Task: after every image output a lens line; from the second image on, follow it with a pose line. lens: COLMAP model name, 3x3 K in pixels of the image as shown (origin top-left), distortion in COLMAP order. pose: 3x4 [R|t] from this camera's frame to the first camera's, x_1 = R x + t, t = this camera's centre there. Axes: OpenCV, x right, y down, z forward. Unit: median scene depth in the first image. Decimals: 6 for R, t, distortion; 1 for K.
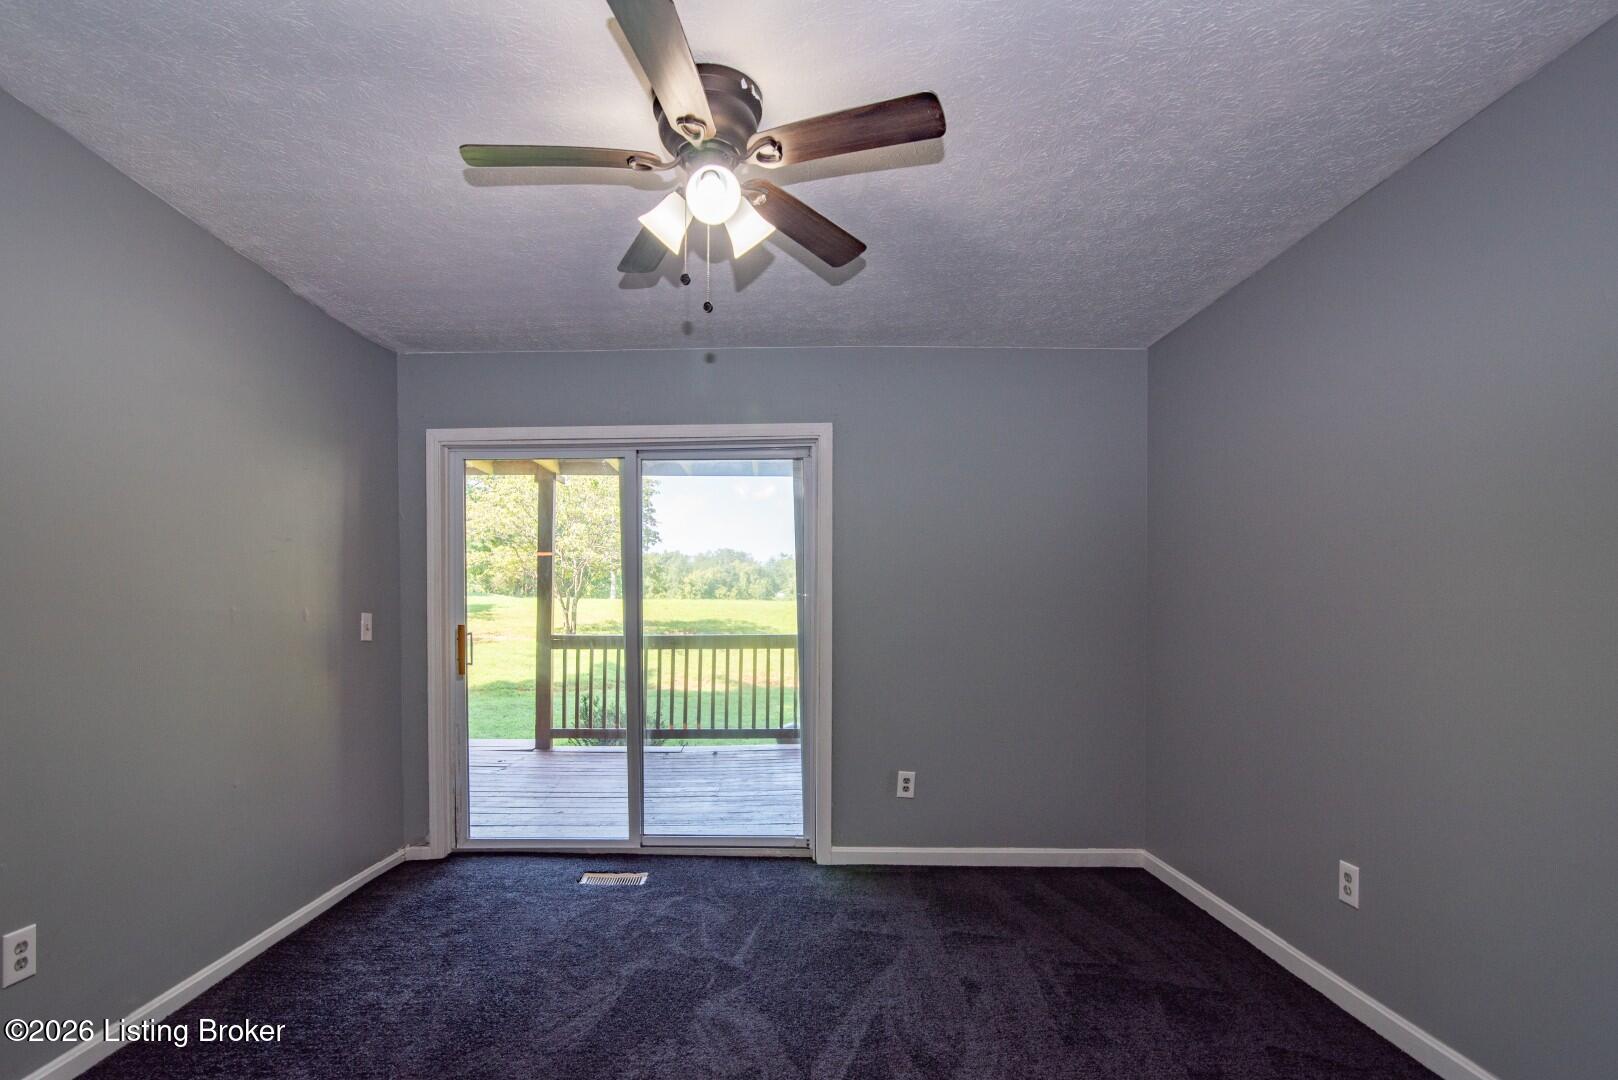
lens RADIAL K [[776.7, 0, 809.0], [0, 776.7, 628.9], [0, 0, 1]] dist [-0.023974, 0.000402]
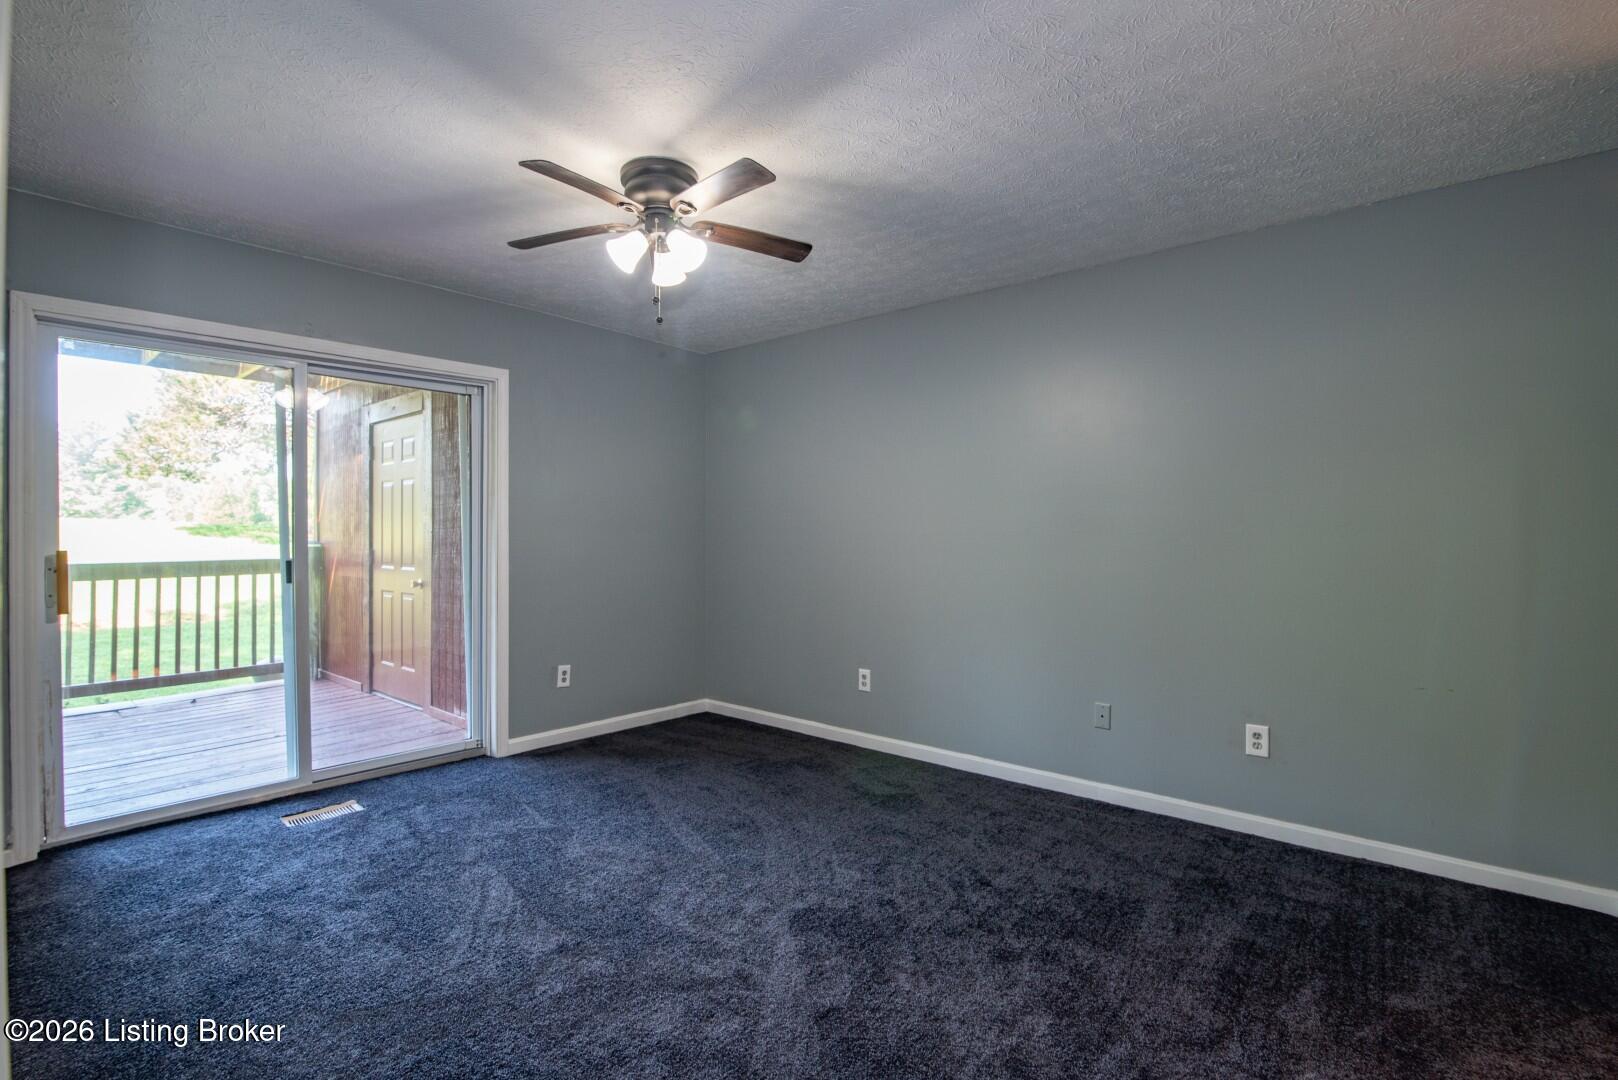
lens RADIAL K [[749.3, 0, 803.9], [0, 749.3, 543.9], [0, 0, 1]] dist [-0.021054, 0.001721]
pose [[0.634761, -0.006856, 0.772678, -0.538951], [0.012549, 0.999920, -0.001437, -0.000540], [-0.772607, 0.010609, 0.634796, -0.036819]]
